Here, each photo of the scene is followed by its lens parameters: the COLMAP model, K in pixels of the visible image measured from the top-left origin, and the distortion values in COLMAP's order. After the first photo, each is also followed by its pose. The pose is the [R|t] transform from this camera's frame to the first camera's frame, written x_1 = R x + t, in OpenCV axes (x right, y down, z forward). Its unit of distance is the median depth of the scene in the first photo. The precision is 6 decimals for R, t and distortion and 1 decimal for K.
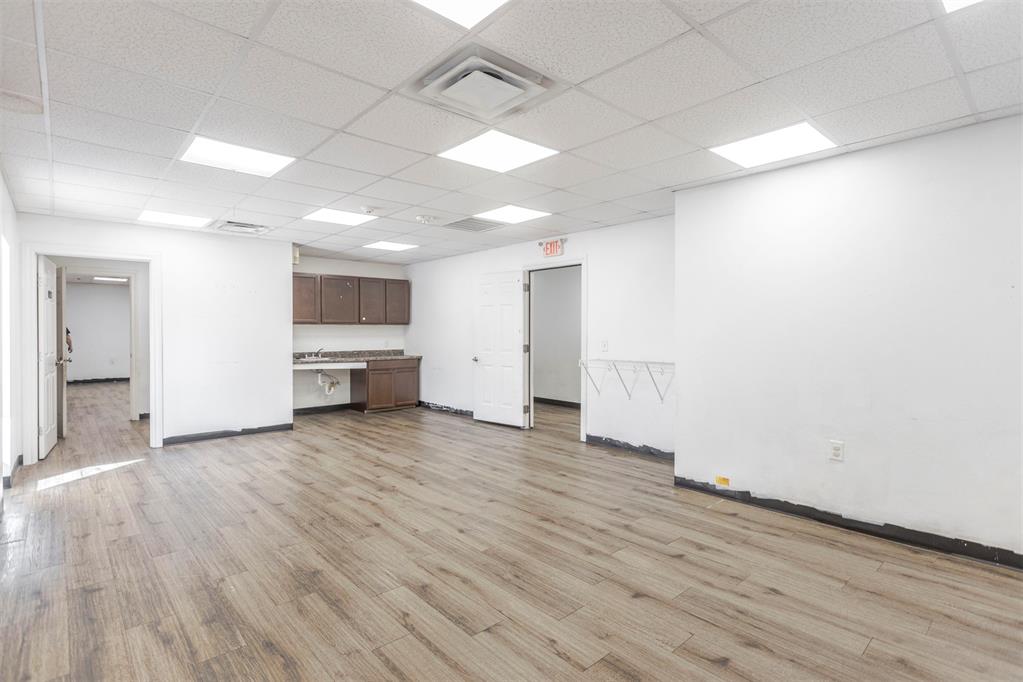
lens RADIAL K [[505.3, 0, 507.3], [0, 505.3, 339.5], [0, 0, 1]] dist [-0.003657, 0.001642]
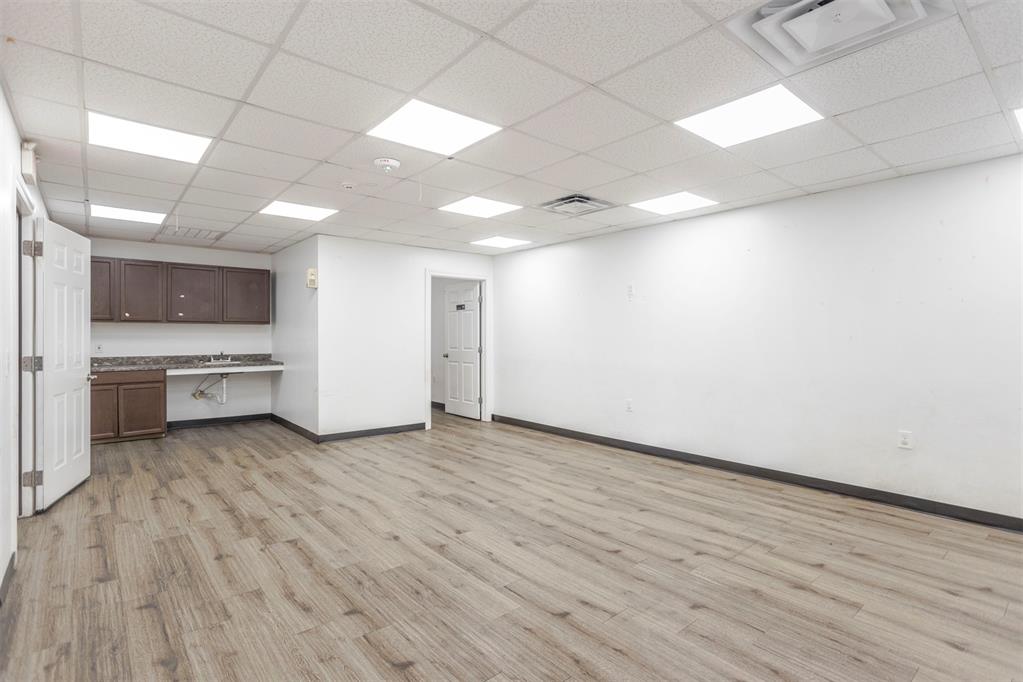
lens RADIAL K [[505.3, 0, 507.3], [0, 505.3, 339.5], [0, 0, 1]] dist [-0.003657, 0.001642]
pose [[0.999320, 0.009761, -0.035557, 0.164831], [-0.009929, 0.999940, -0.004546, -0.003183], [0.035510, 0.004896, 0.999357, 0.149023]]
